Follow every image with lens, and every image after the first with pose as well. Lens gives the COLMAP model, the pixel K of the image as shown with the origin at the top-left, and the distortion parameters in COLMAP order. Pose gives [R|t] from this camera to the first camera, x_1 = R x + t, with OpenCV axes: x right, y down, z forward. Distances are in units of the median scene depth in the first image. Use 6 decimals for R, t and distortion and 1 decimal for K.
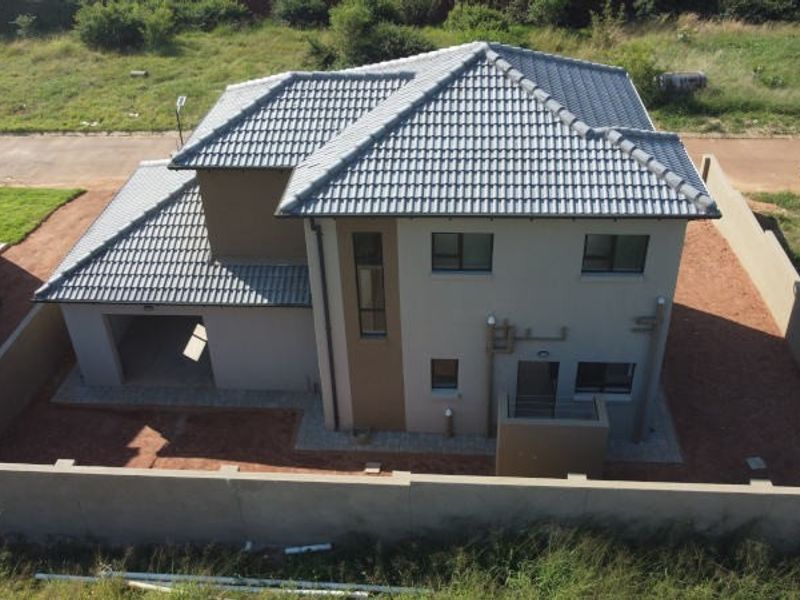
lens RADIAL K [[801.7, 0, 391.9], [0, 801.7, 300.1], [0, 0, 1]] dist [0.000840, 0.002764]
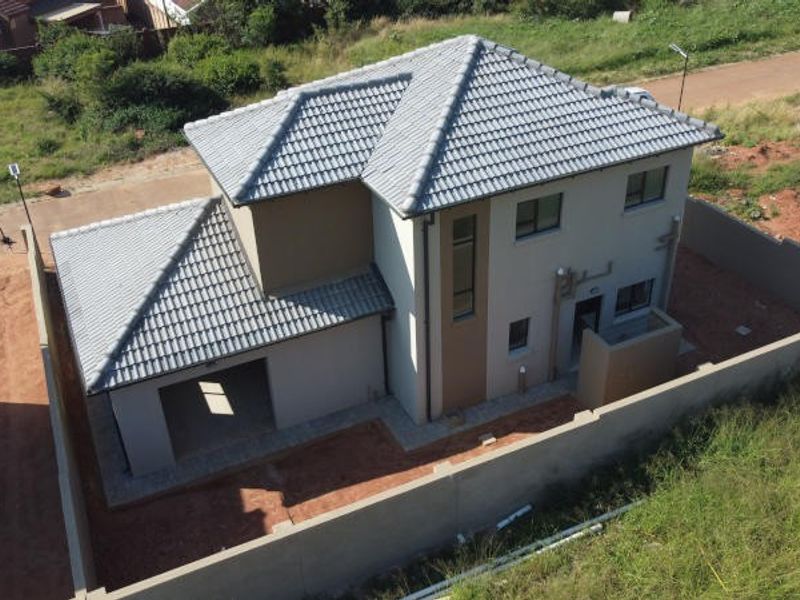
lens RADIAL K [[801.7, 0, 391.9], [0, 801.7, 300.1], [0, 0, 1]] dist [0.000840, 0.002764]
pose [[0.869197, -0.266818, 0.416299, -0.544939], [0.280536, 0.959400, 0.029171, -0.034311], [-0.407181, 0.091431, 0.908760, 0.075158]]
